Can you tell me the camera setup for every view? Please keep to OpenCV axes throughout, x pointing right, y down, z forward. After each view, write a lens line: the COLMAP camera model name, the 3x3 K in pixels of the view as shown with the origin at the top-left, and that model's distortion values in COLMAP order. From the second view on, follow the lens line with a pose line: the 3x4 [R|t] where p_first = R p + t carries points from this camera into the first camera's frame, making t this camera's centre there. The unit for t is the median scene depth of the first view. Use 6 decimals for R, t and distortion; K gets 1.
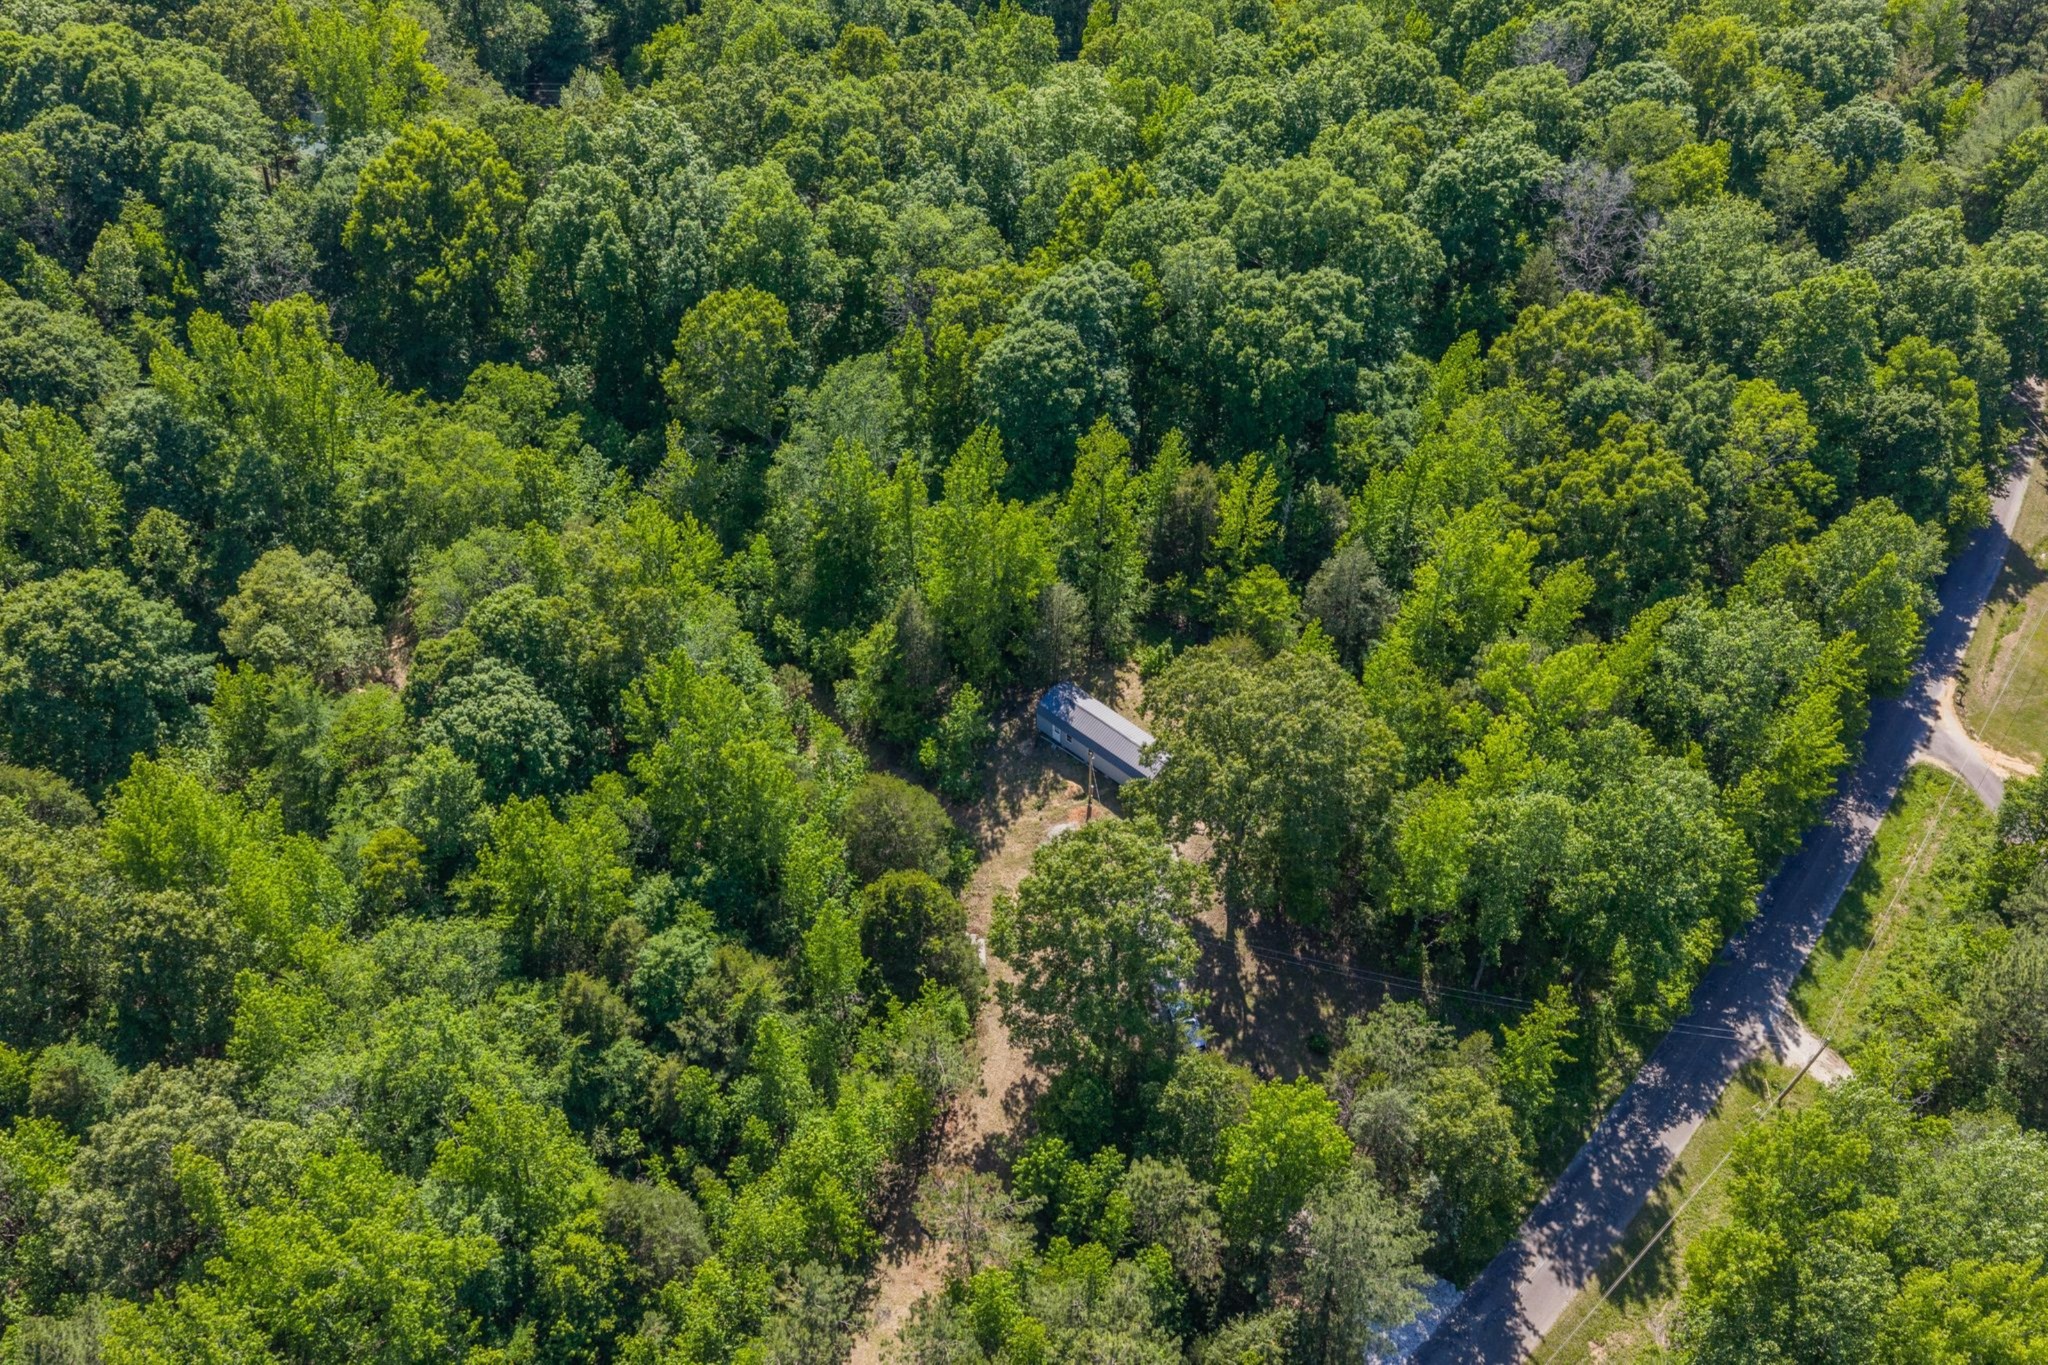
lens RADIAL K [[1738.8, 0, 1026.4], [0, 1738.8, 701.8], [0, 0, 1]] dist [0.063433, -0.068552]
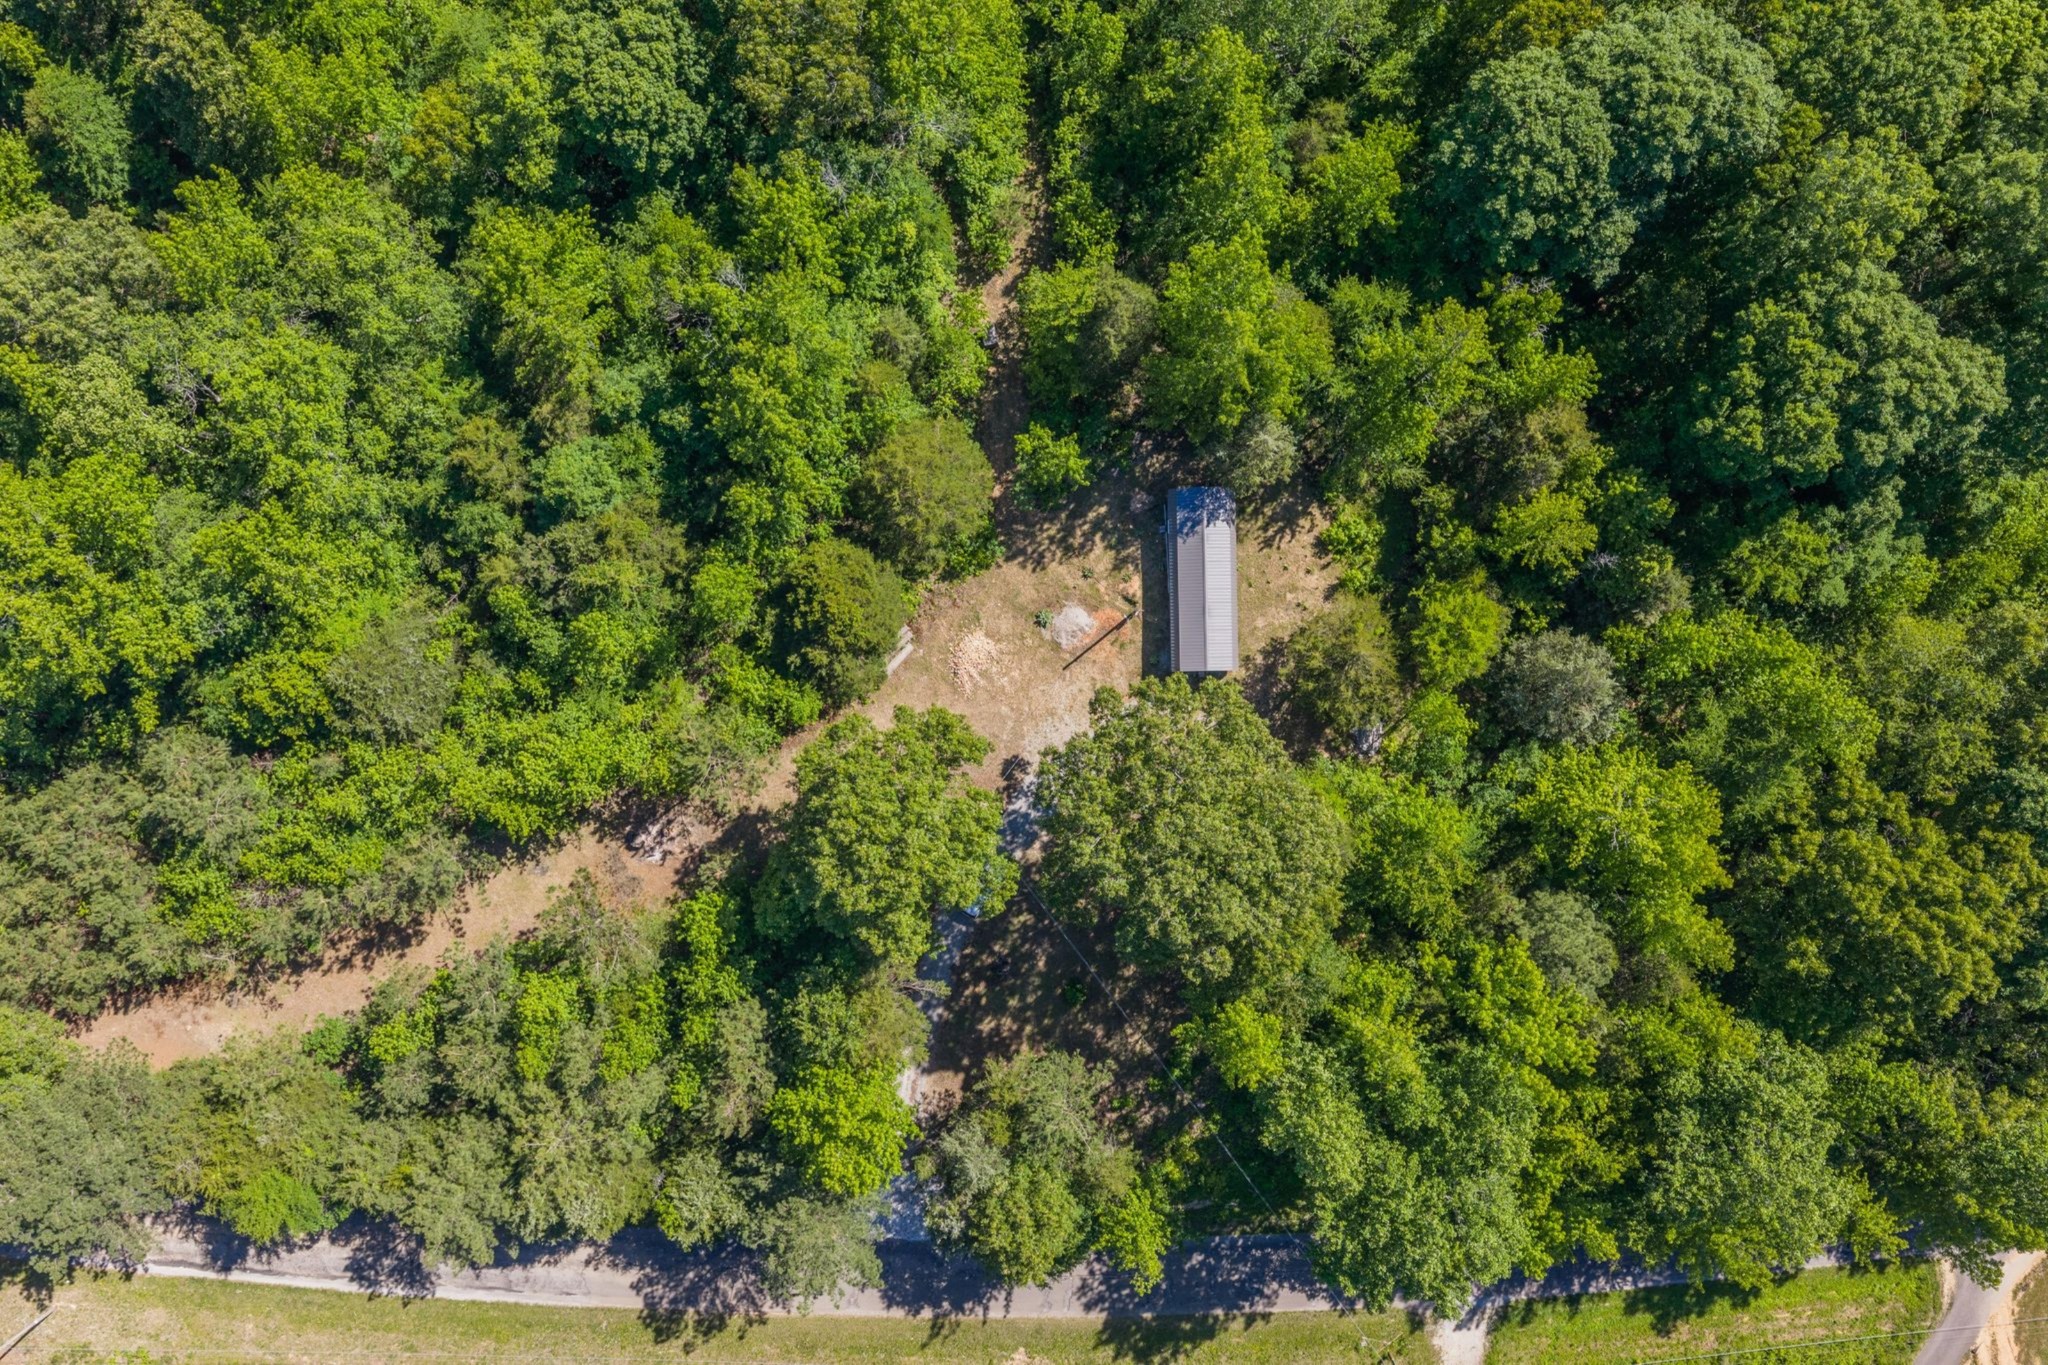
lens RADIAL K [[1738.8, 0, 1036.7], [0, 1738.8, 690.5], [0, 0, 1]] dist [0.063433, -0.068552]
pose [[0.681799, 0.731516, -0.005873, 0.034967], [-0.550993, 0.518793, 0.653652, -0.431679], [0.481203, -0.442424, 0.756773, 0.319874]]
